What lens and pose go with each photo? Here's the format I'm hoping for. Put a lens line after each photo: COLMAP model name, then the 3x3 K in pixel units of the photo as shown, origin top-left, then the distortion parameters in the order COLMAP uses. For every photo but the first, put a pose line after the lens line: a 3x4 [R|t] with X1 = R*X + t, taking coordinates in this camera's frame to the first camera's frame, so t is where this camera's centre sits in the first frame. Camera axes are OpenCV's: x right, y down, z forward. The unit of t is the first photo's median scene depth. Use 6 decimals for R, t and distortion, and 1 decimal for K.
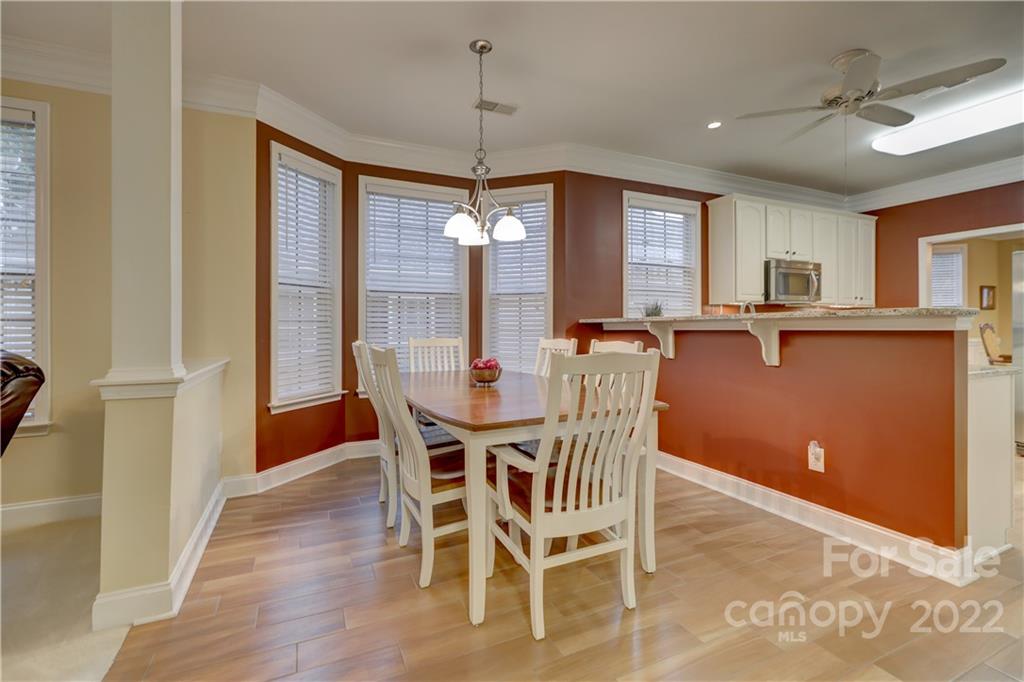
lens RADIAL K [[464.5, 0, 514.8], [0, 464.5, 322.5], [0, 0, 1]] dist [0.002288, 0.000207]
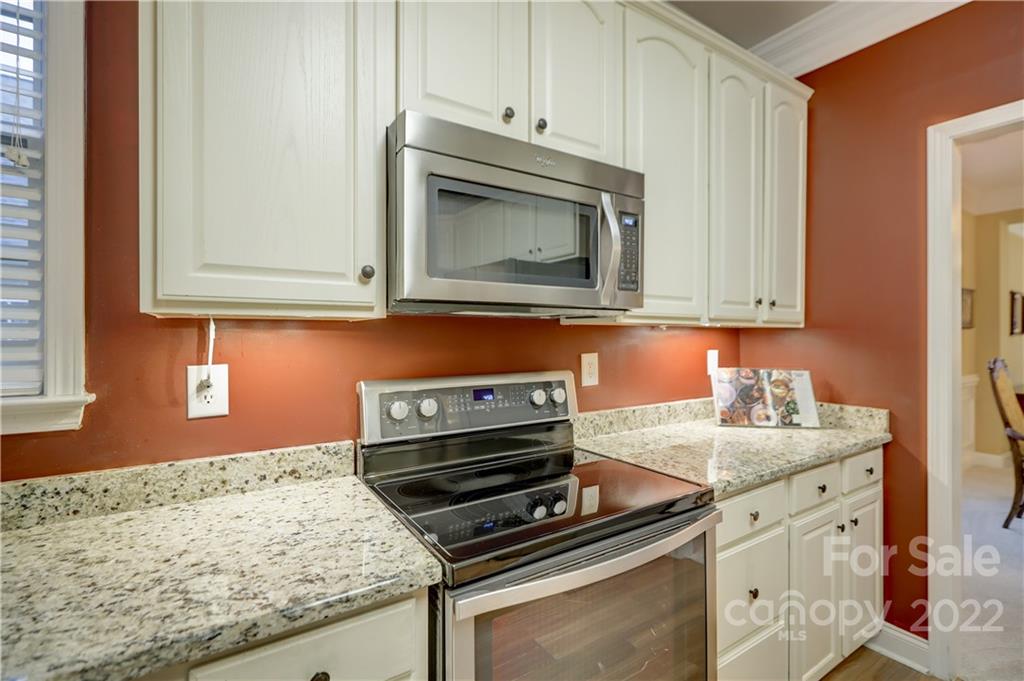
lens RADIAL K [[458.6, 0, 512.9], [0, 458.6, 333.8], [0, 0, 1]] dist [0.001637, 0.000513]
pose [[0.991153, 0.003038, 0.132688, 0.575788], [-0.003717, 0.999981, 0.004870, -0.033896], [-0.132671, -0.005320, 0.991146, 0.778766]]
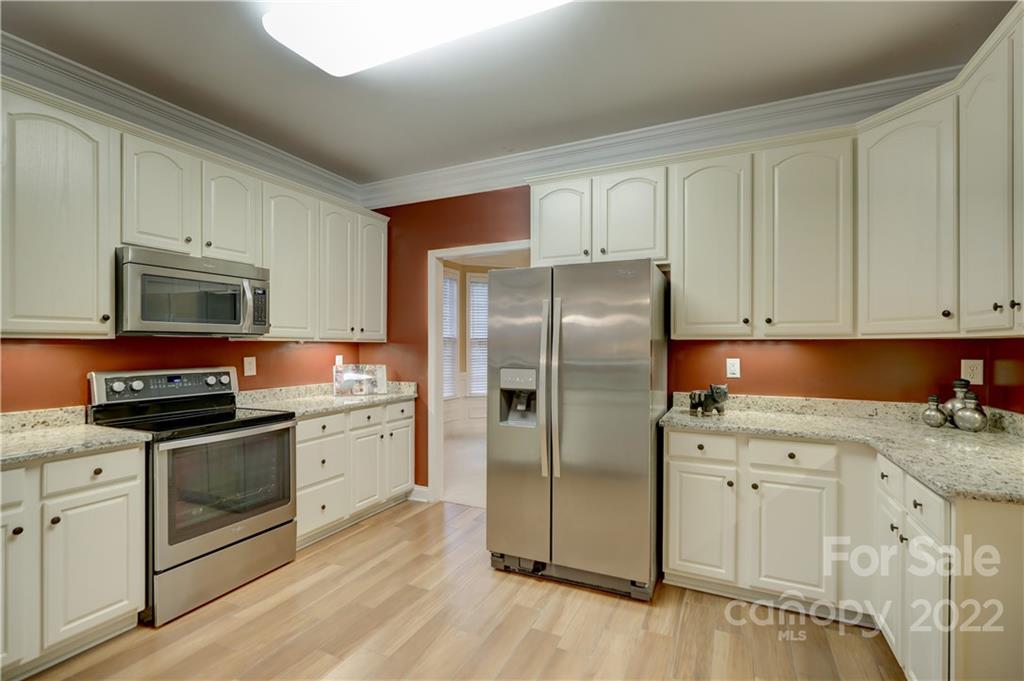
lens RADIAL K [[462.5, 0, 513.7], [0, 462.5, 344.2], [0, 0, 1]] dist [-0.000049, 0.000326]
pose [[0.772504, 0.002875, 0.635003, 0.558410], [-0.003011, 0.999995, -0.000864, -0.035540], [-0.635003, -0.001245, 0.772509, 0.380677]]
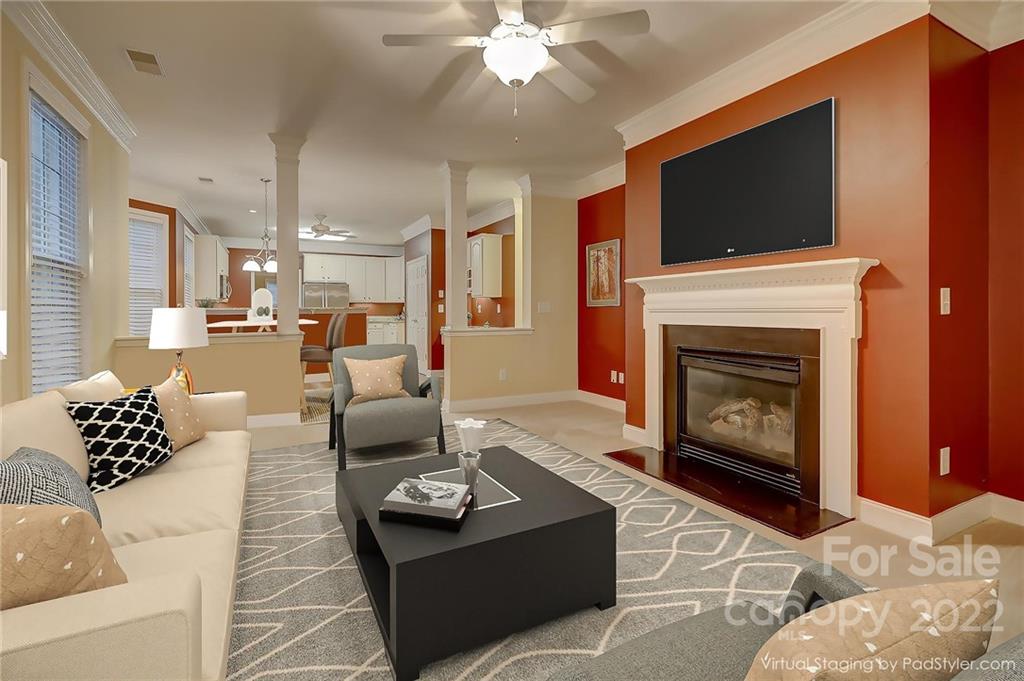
lens RADIAL K [[464.5, 0, 514.8], [0, 464.5, 322.0], [0, 0, 1]] dist [0.002288, 0.000207]
pose [[-0.049873, -0.022740, 0.998497, -1.333923], [-0.000543, 0.999741, 0.022742, 0.001644], [-0.998755, 0.000592, -0.049872, -0.027045]]
